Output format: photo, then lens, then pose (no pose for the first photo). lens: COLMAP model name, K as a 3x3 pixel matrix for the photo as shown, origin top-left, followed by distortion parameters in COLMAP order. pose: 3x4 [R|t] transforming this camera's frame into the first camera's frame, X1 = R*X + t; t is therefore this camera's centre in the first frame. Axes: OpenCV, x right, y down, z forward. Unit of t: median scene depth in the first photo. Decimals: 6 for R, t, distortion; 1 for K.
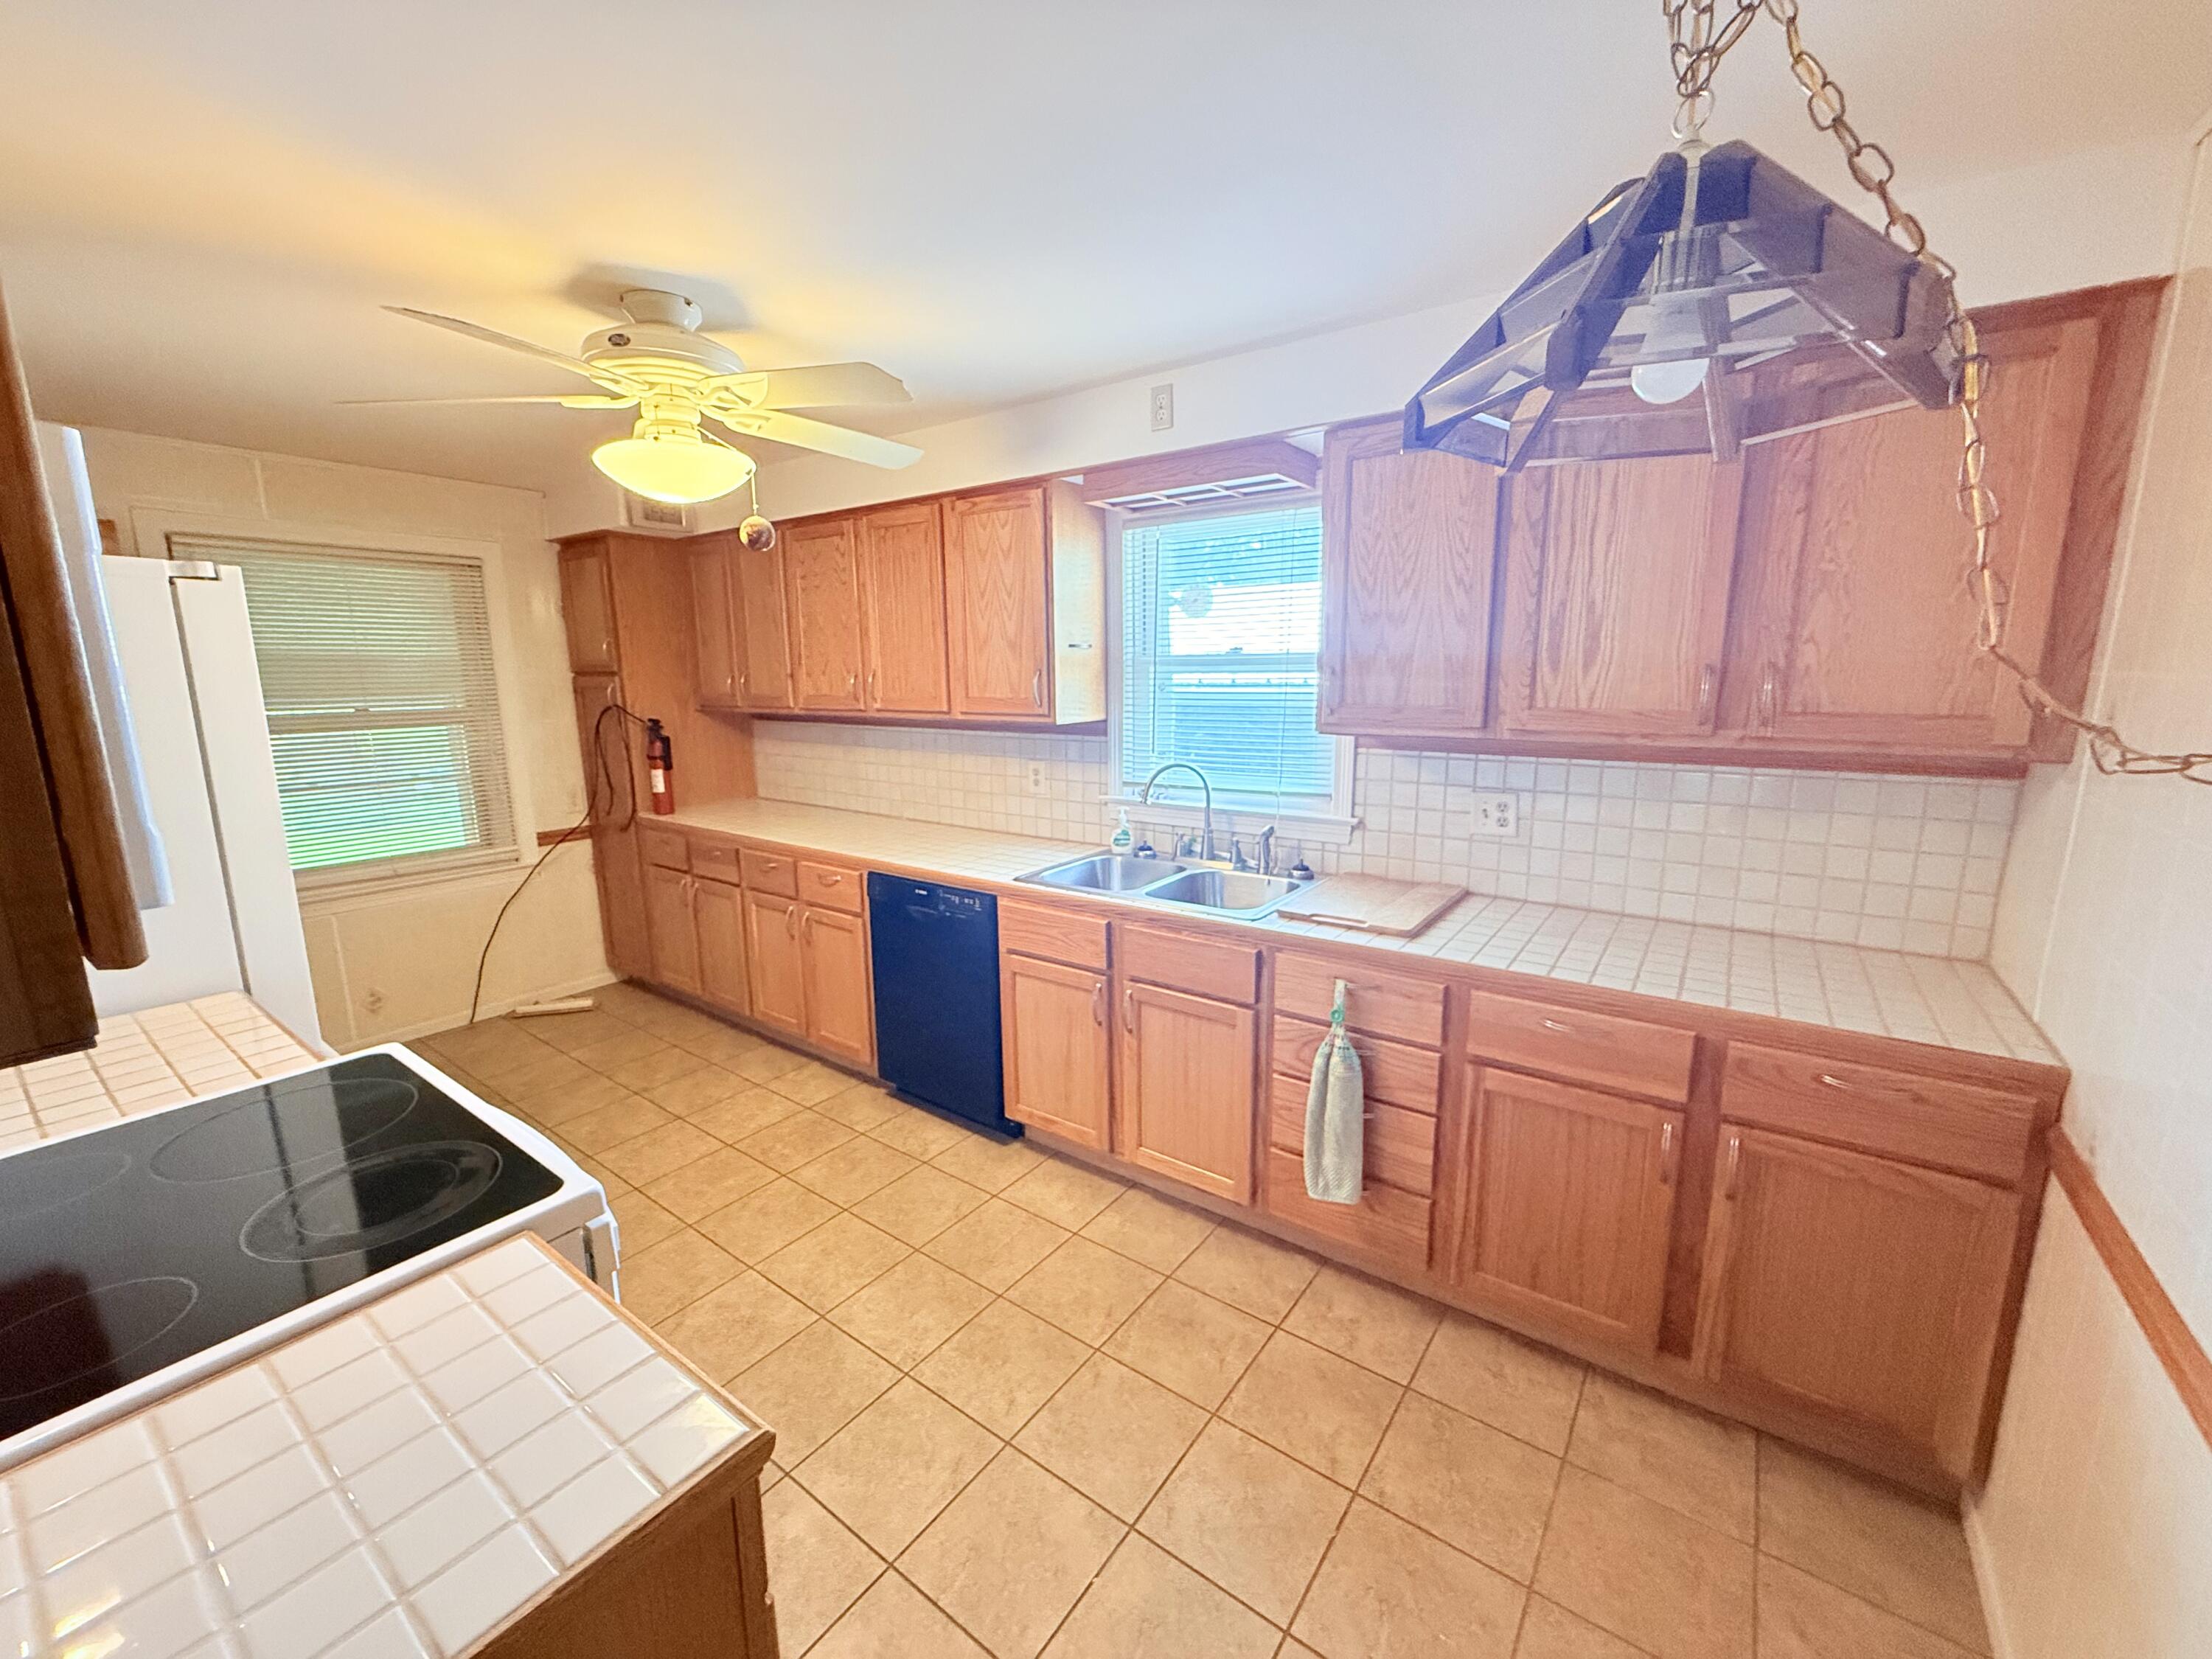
lens RADIAL K [[881.7, 0, 1103.4], [0, 881.7, 827.7], [0, 0, 1]] dist [-0.000857, 0.000321]
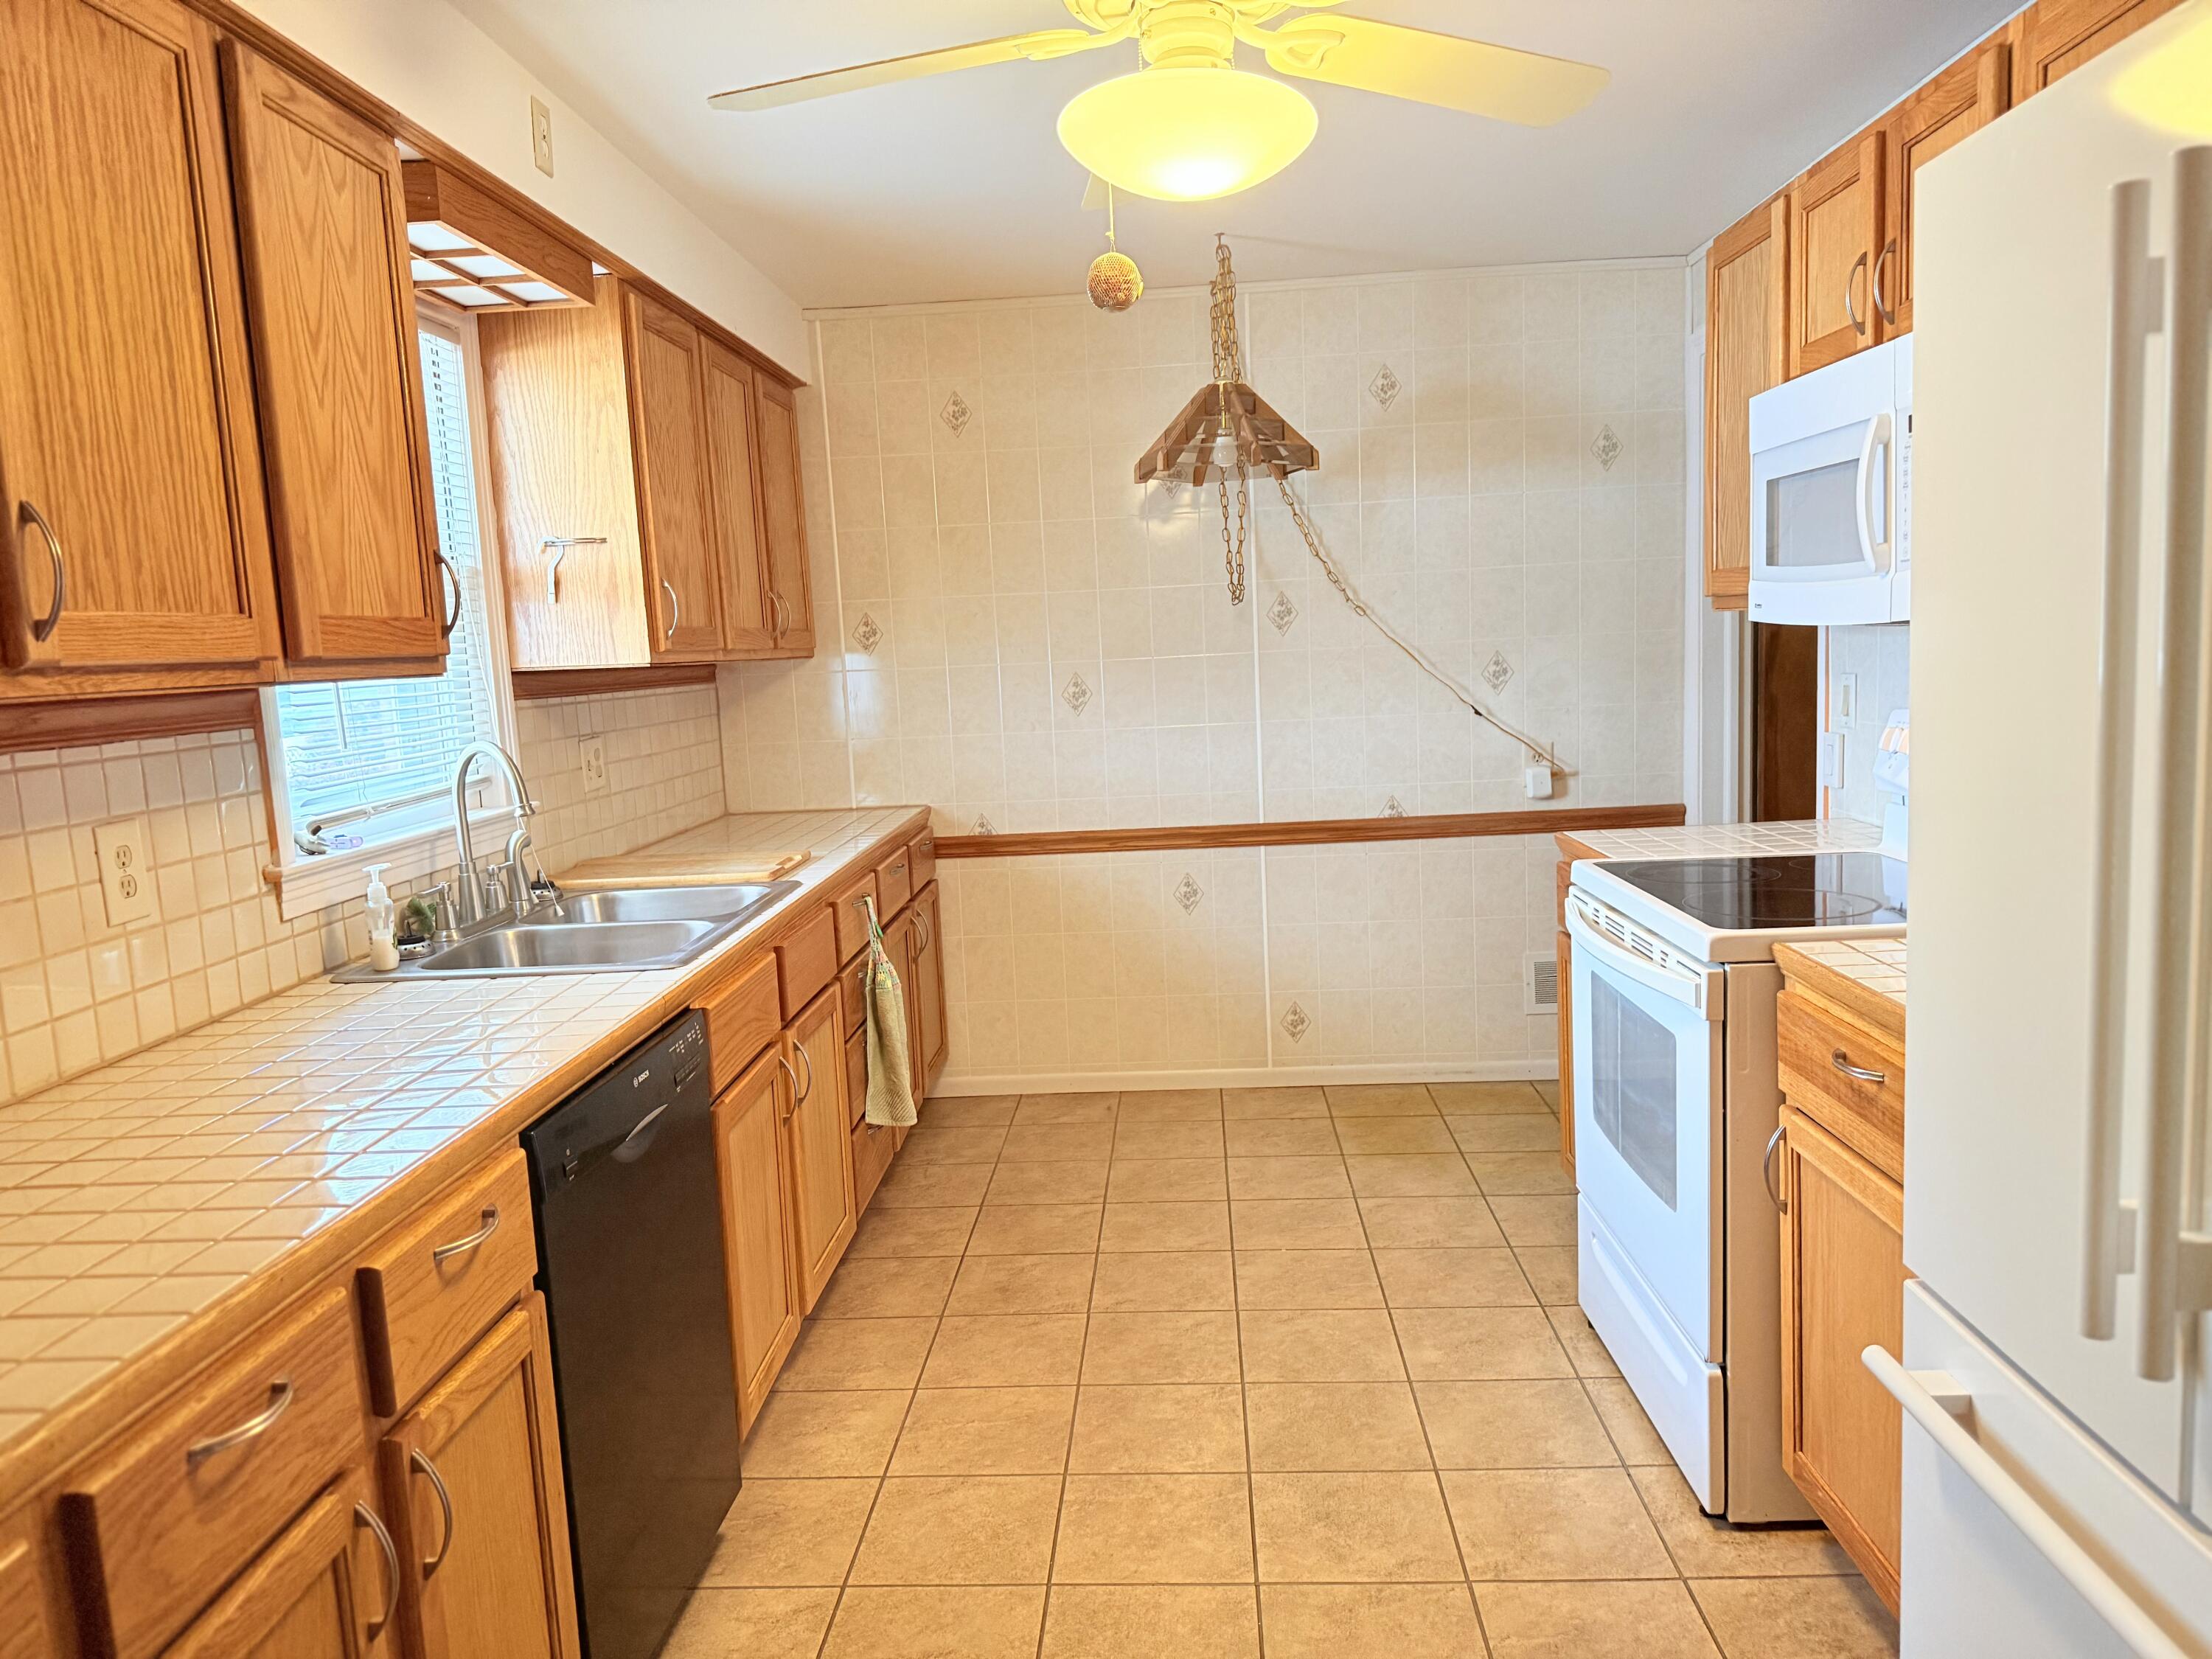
lens RADIAL K [[1553.2, 0, 1101.7], [0, 1553.2, 825.9], [0, 0, 1]] dist [0.053206, -0.074620]
pose [[-0.548201, -0.062976, 0.833972, -0.839926], [0.203633, 0.957102, 0.206129, -0.130714], [-0.811178, 0.282824, -0.511860, 1.071664]]
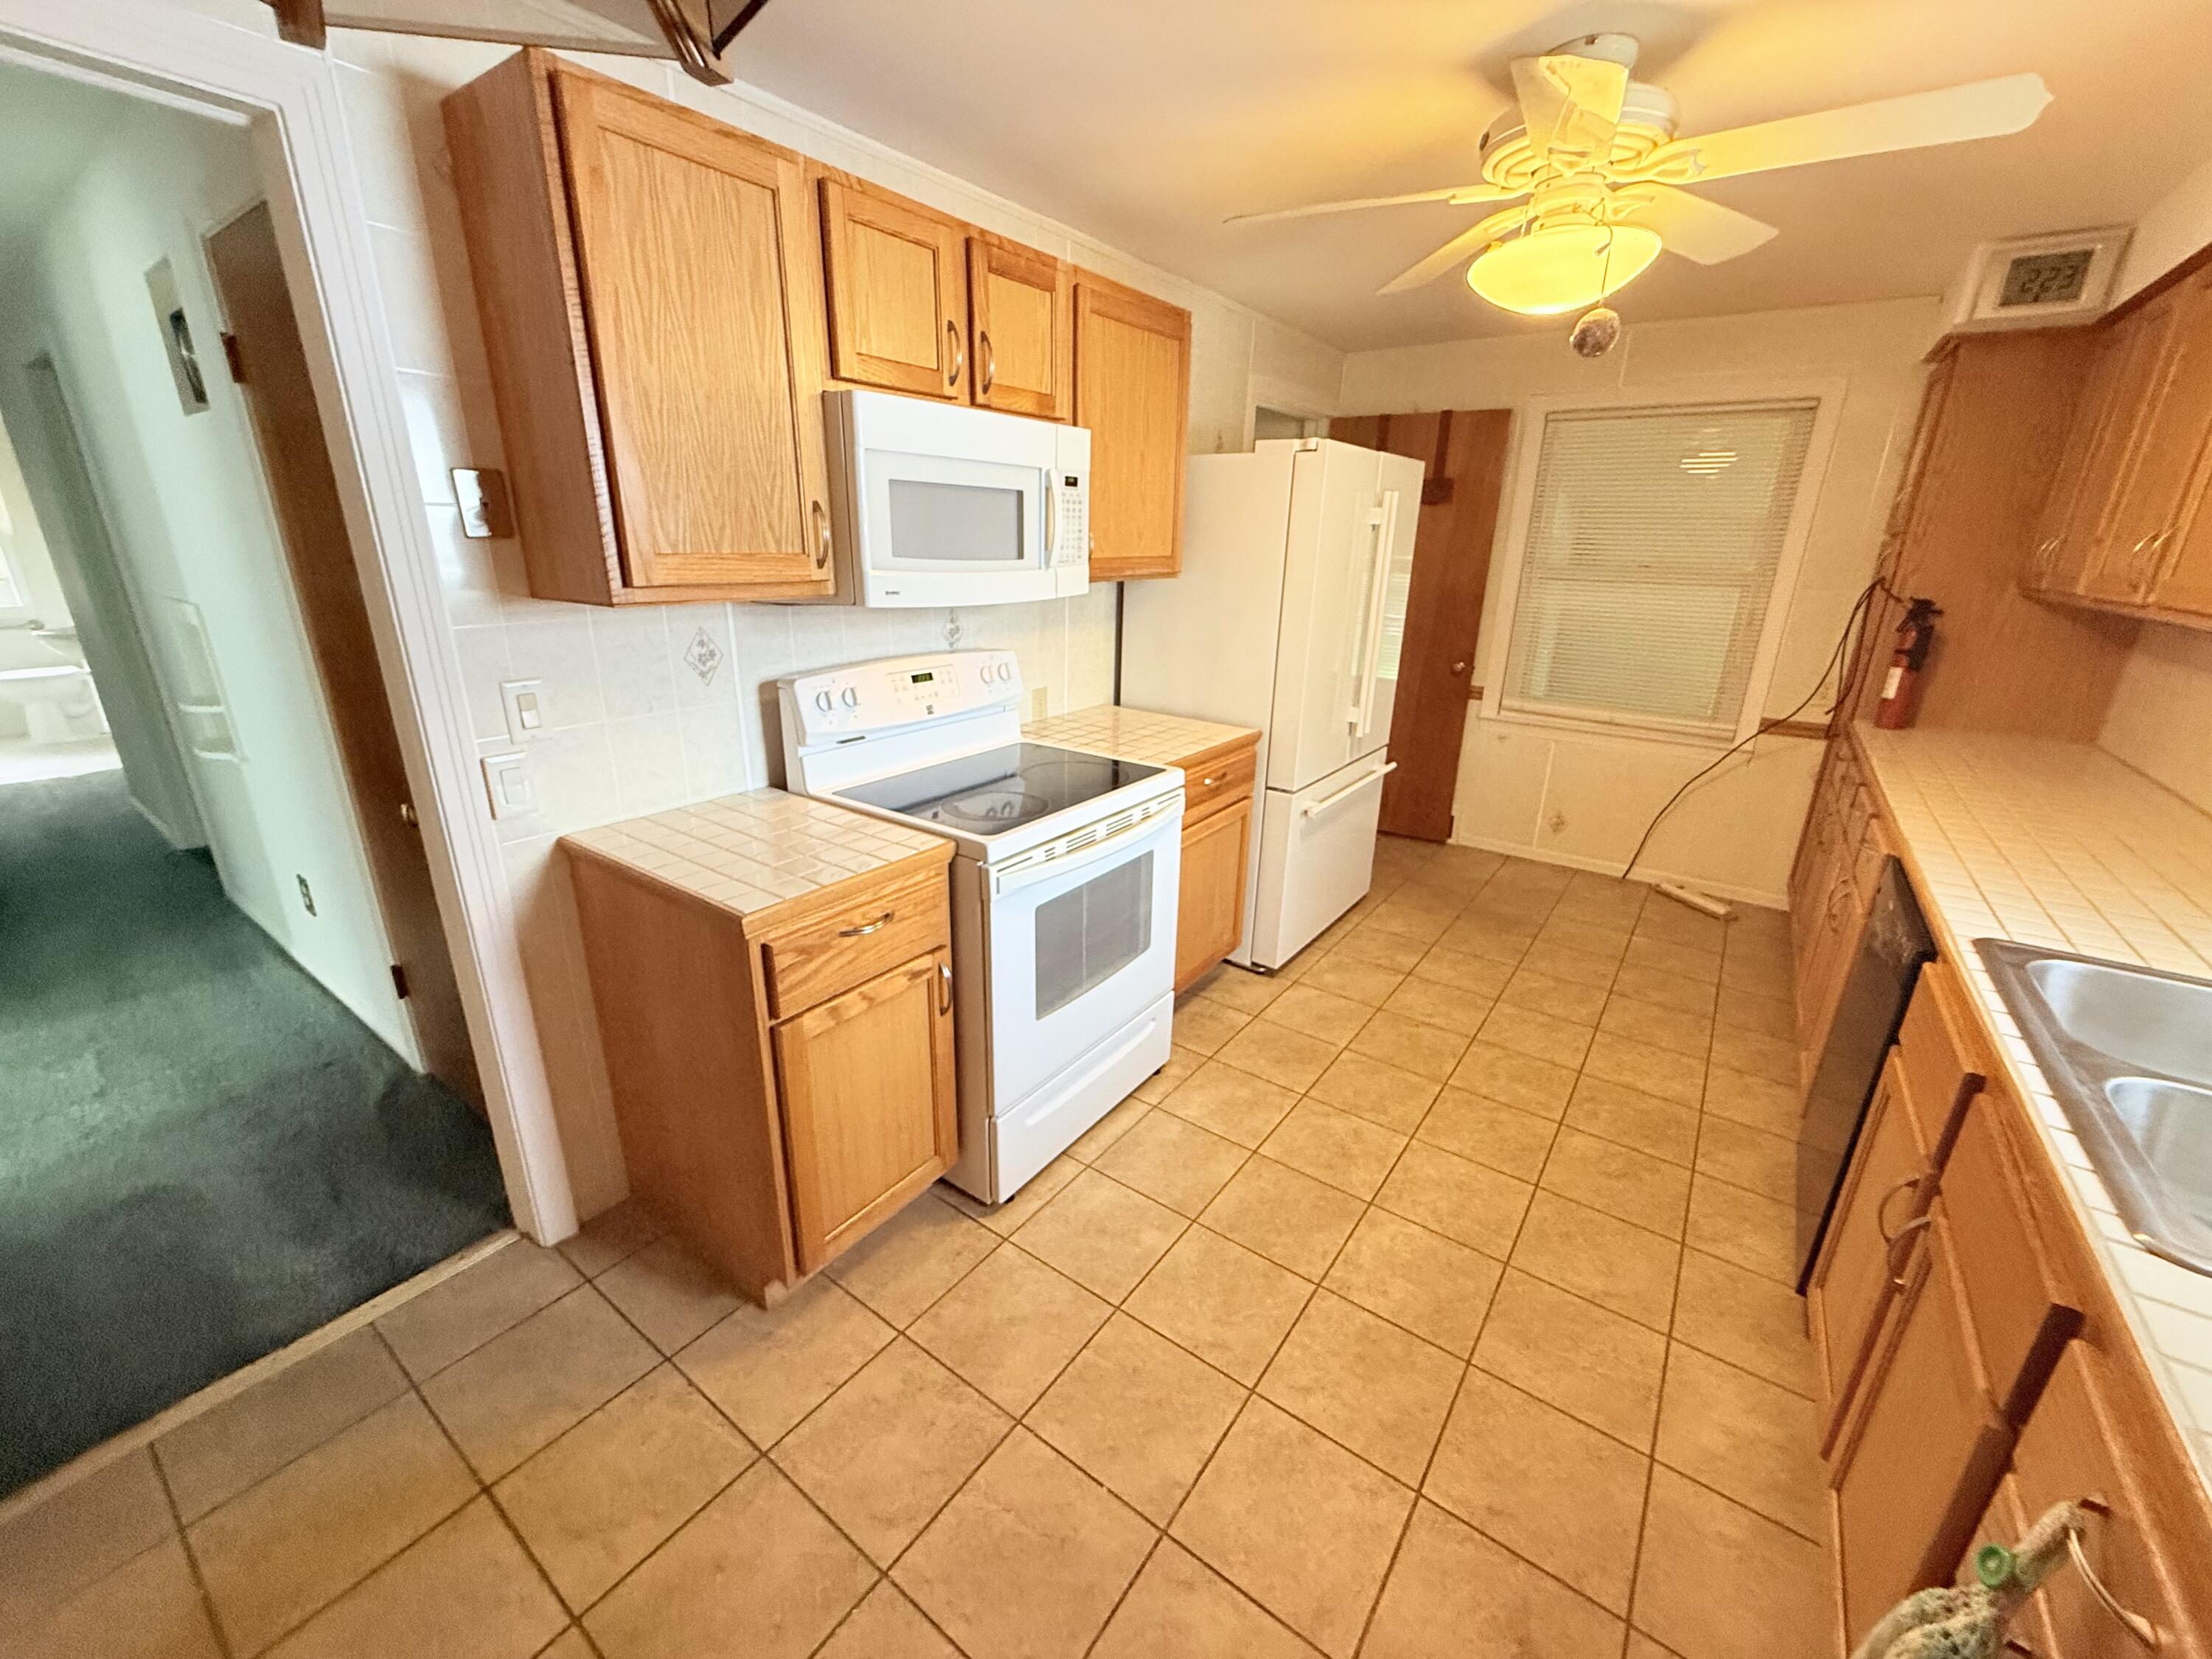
lens RADIAL K [[881.7, 0, 1099.2], [0, 881.7, 826.4], [0, 0, 1]] dist [-0.000857, 0.000321]
pose [[-0.001025, 0.323971, -0.946066, 0.321693], [-0.197031, 0.927456, 0.317812, -0.057074], [0.980397, 0.186731, 0.062882, 0.387111]]
